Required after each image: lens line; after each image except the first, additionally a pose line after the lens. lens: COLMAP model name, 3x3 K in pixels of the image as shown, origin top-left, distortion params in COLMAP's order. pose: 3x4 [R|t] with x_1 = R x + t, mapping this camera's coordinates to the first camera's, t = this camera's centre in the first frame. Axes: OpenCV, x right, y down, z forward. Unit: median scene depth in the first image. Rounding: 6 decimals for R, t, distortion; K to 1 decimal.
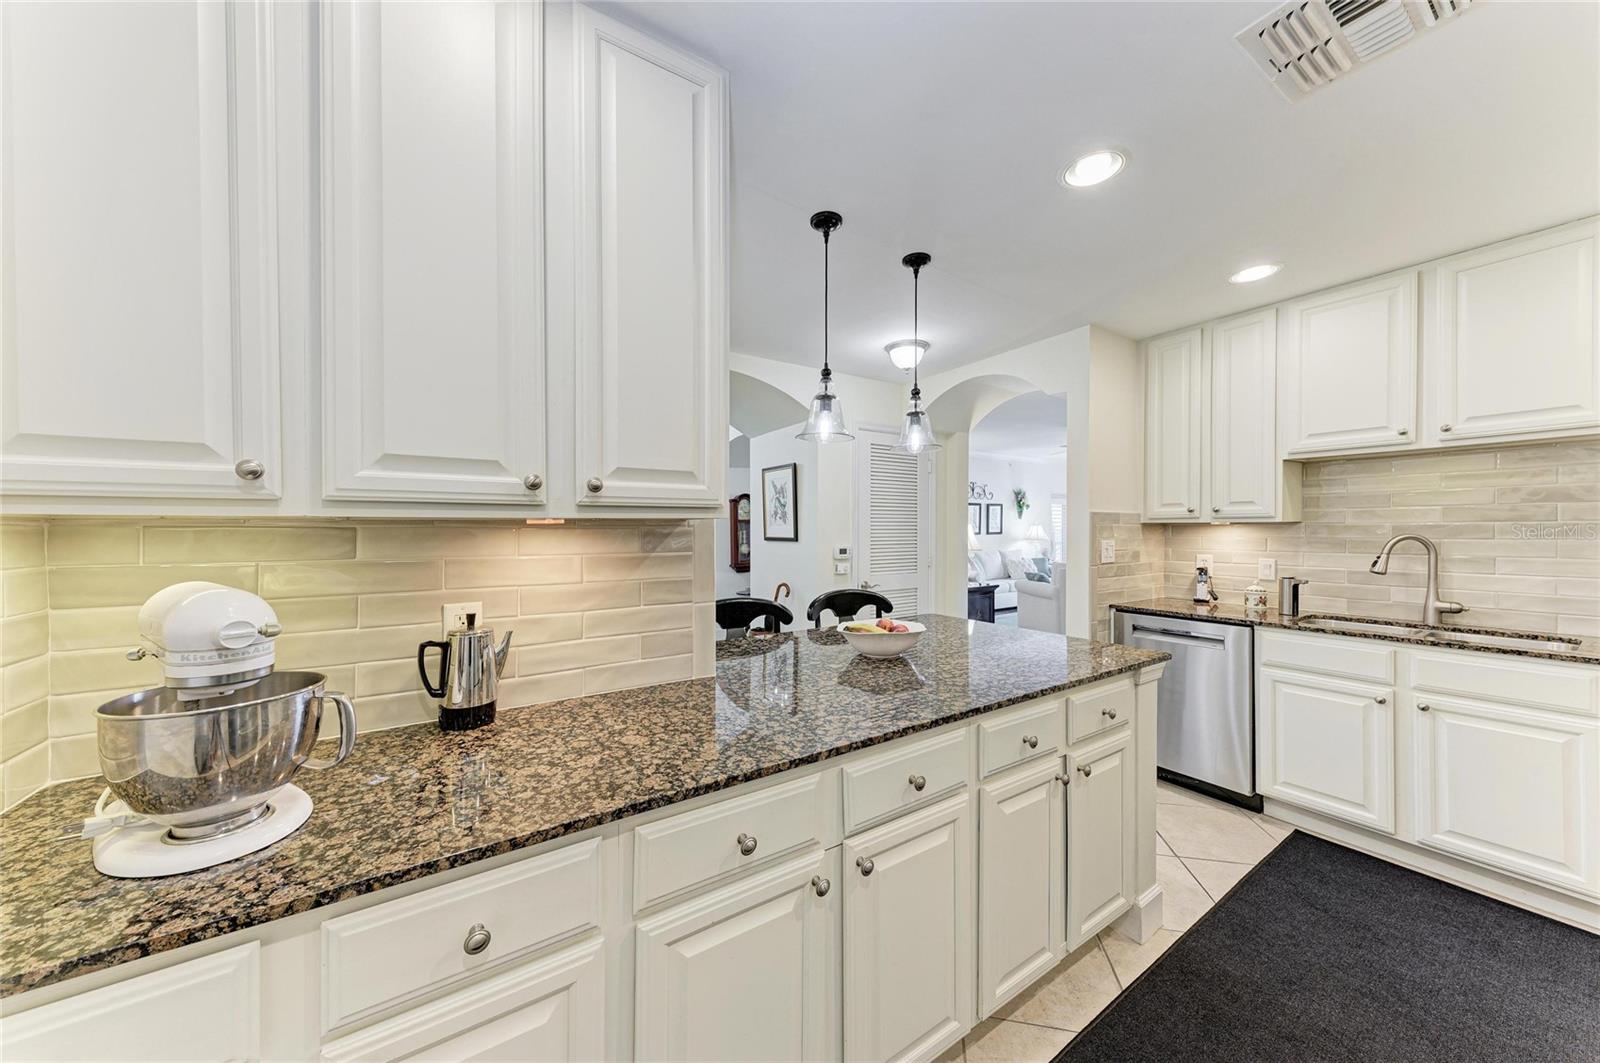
lens RADIAL K [[541.0, 0, 806.1], [0, 541.0, 534.1], [0, 0, 1]] dist [0.014988, -0.001679]
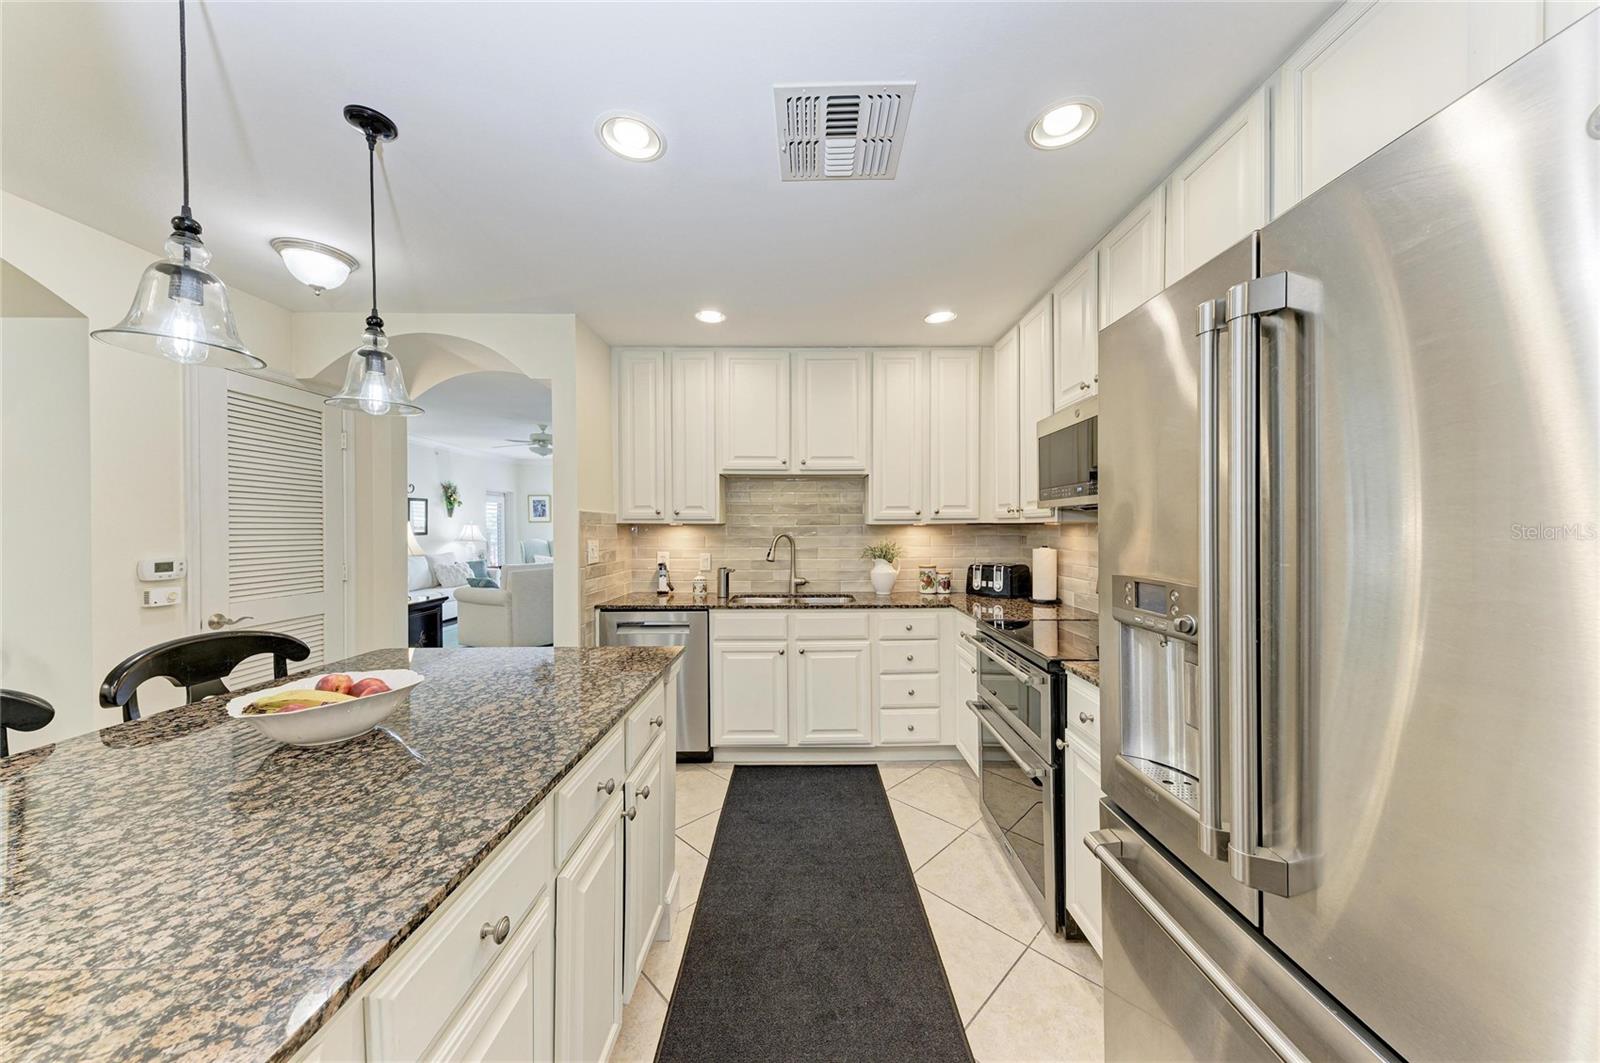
lens RADIAL K [[541.0, 0, 804.5], [0, 541.0, 538.2], [0, 0, 1]] dist [0.014988, -0.001679]
pose [[0.557471, -0.011961, 0.830111, -0.056451], [0.005618, 0.999928, 0.010635, -0.001539], [-0.830178, -0.001265, 0.557497, 0.166307]]
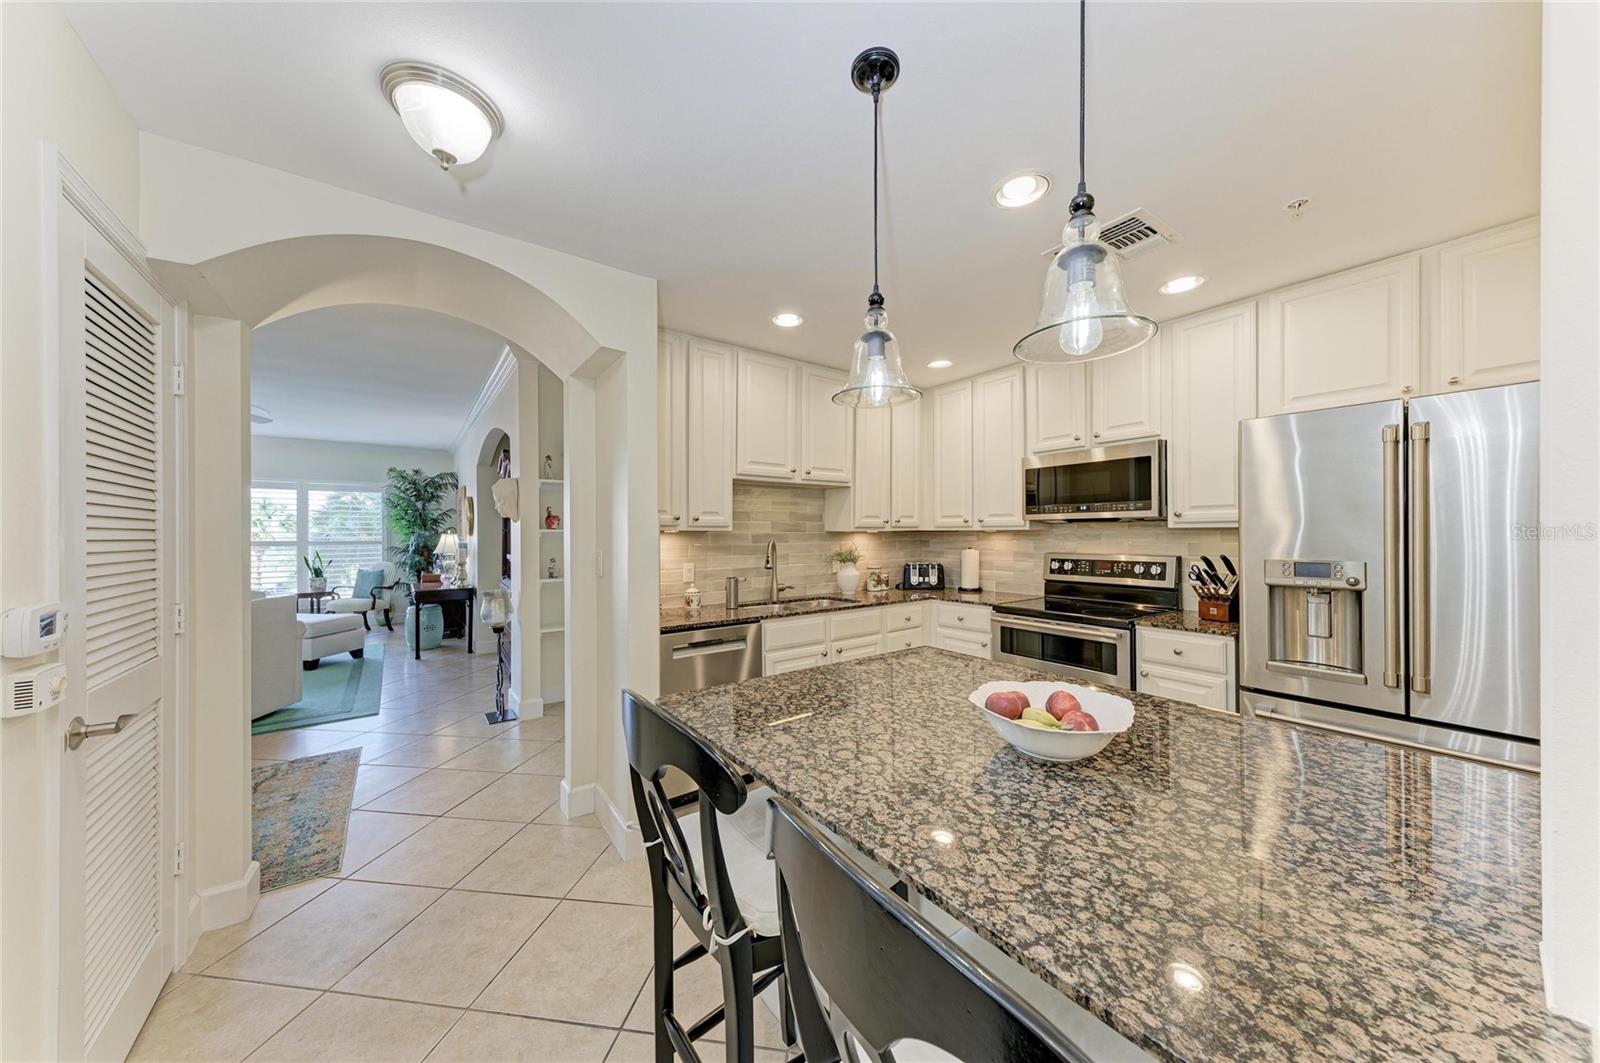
lens RADIAL K [[541.0, 0, 801.6], [0, 541.0, 533.3], [0, 0, 1]] dist [0.014988, -0.001679]
pose [[-0.051088, 0.006319, 0.998674, -0.329731], [0.012671, 0.999904, -0.005679, -0.008576], [-0.998614, 0.012364, -0.051163, 0.982286]]
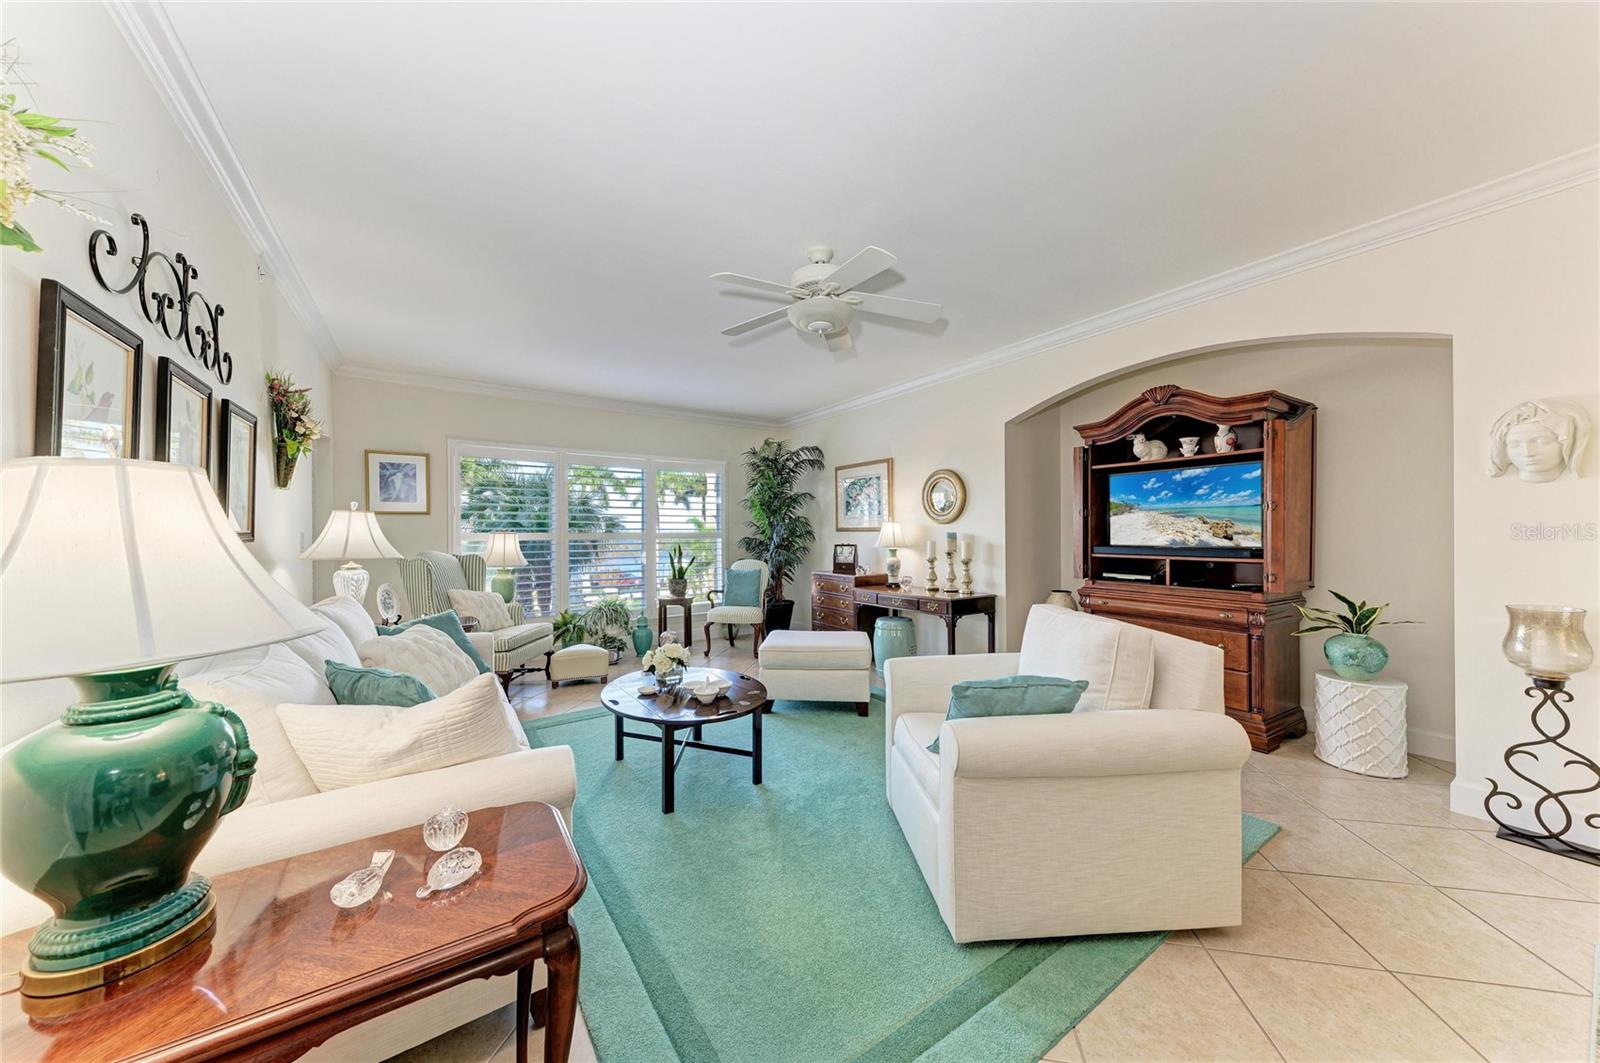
lens RADIAL K [[541.0, 0, 783.0], [0, 541.0, 543.7], [0, 0, 1]] dist [0.014988, -0.001679]
pose [[0.004808, -0.013623, 0.999896, 0.452095], [0.015751, 0.999784, 0.013545, 0.005207], [-0.999864, 0.015684, 0.005022, 3.004632]]
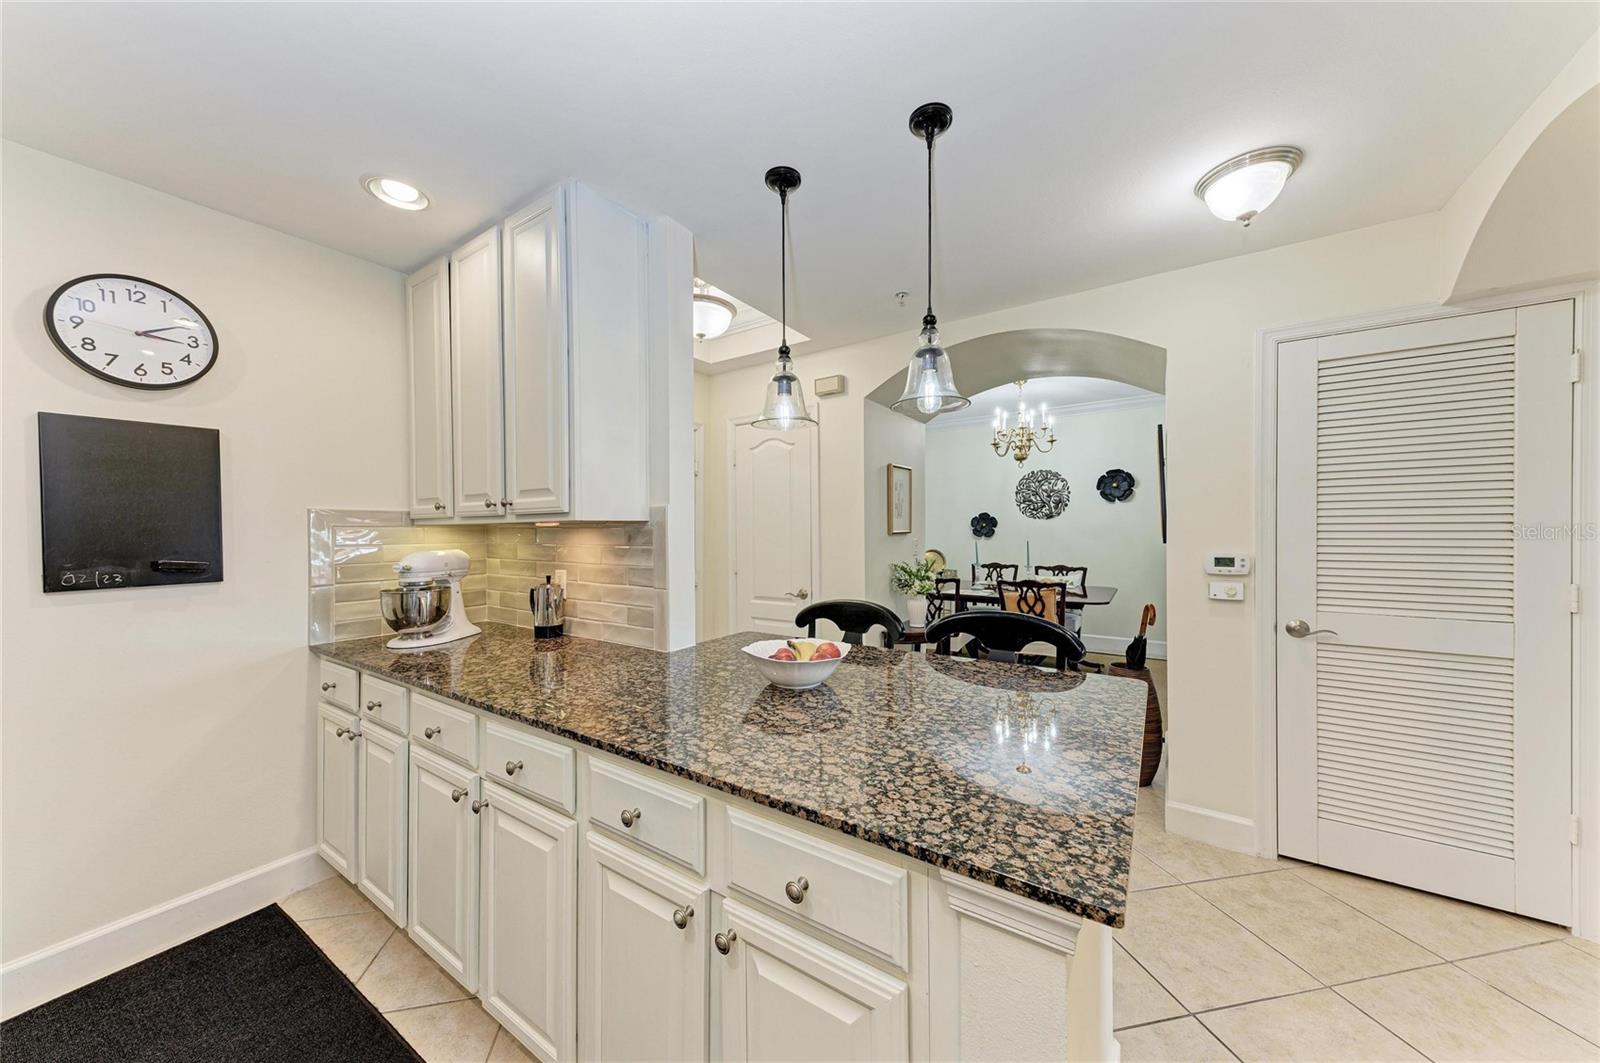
lens RADIAL K [[541.0, 0, 797.9], [0, 541.0, 532.8], [0, 0, 1]] dist [0.014988, -0.001679]
pose [[0.388574, 0.008853, -0.921375, 0.665873], [-0.002542, 0.999960, 0.008536, -0.005425], [0.921414, -0.000975, 0.388581, 0.523666]]
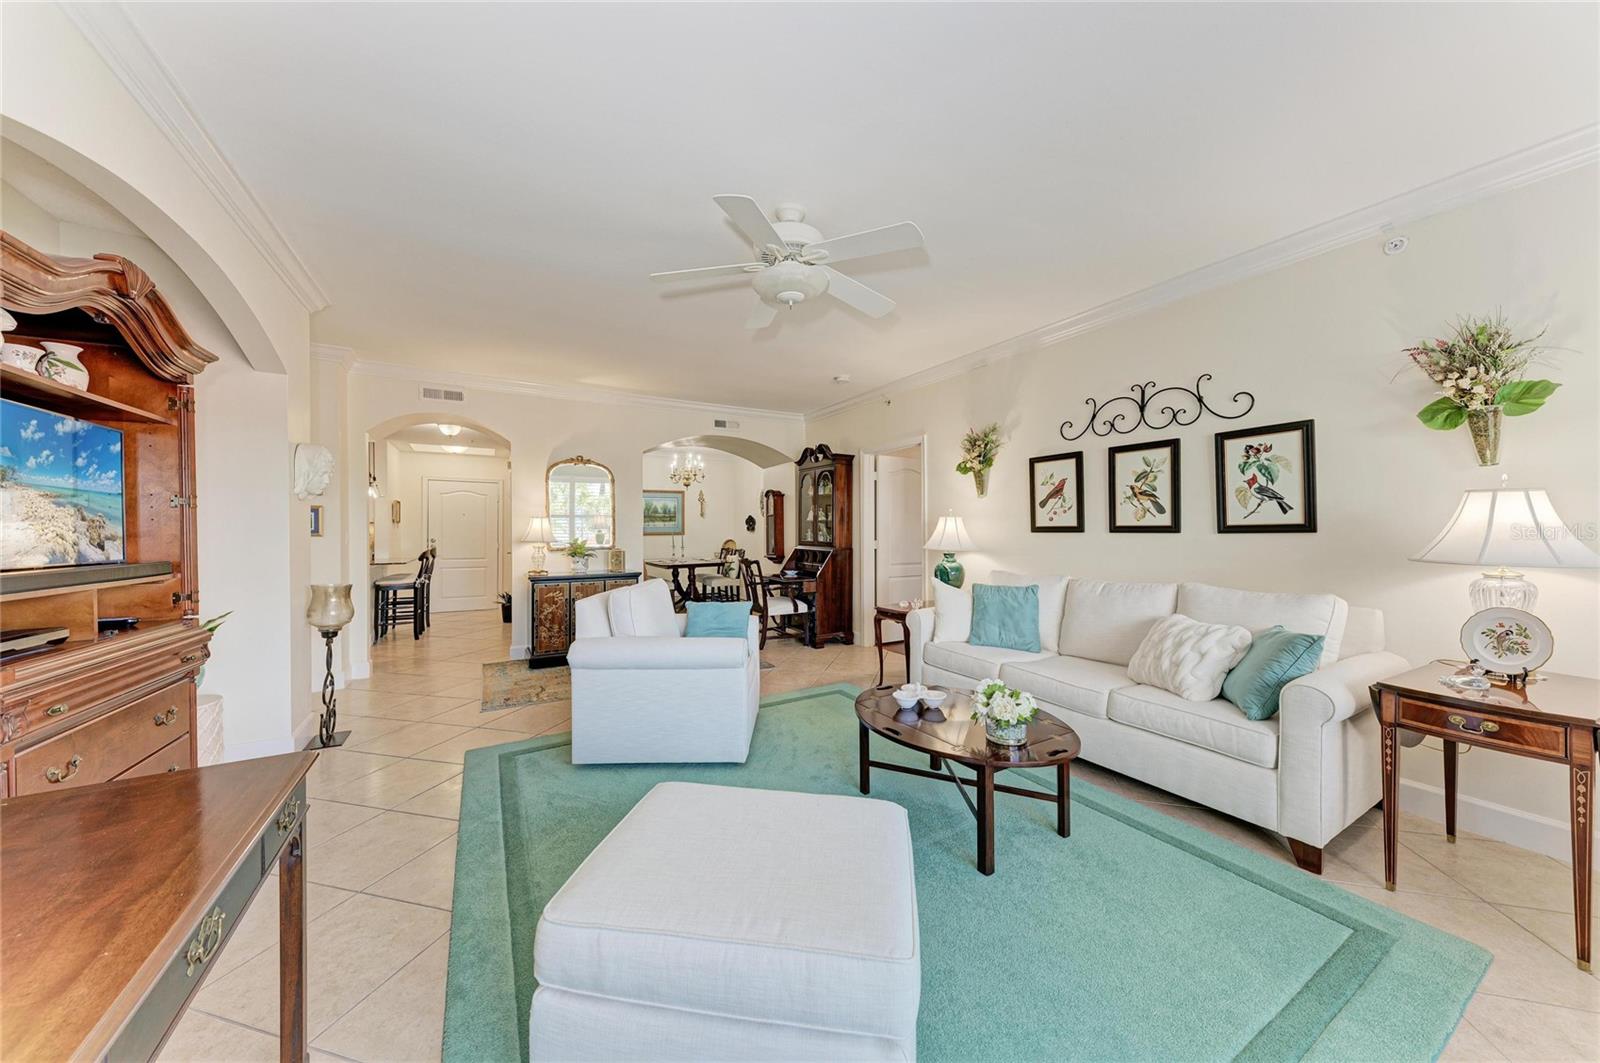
lens RADIAL K [[541.0, 0, 793.0], [0, 541.0, 533.0], [0, 0, 1]] dist [0.014988, -0.001679]
pose [[-0.061308, 0.012384, -0.998042, 2.569682], [-0.005114, 0.999906, 0.012721, -0.006161], [0.998106, 0.005884, -0.061239, 2.992315]]
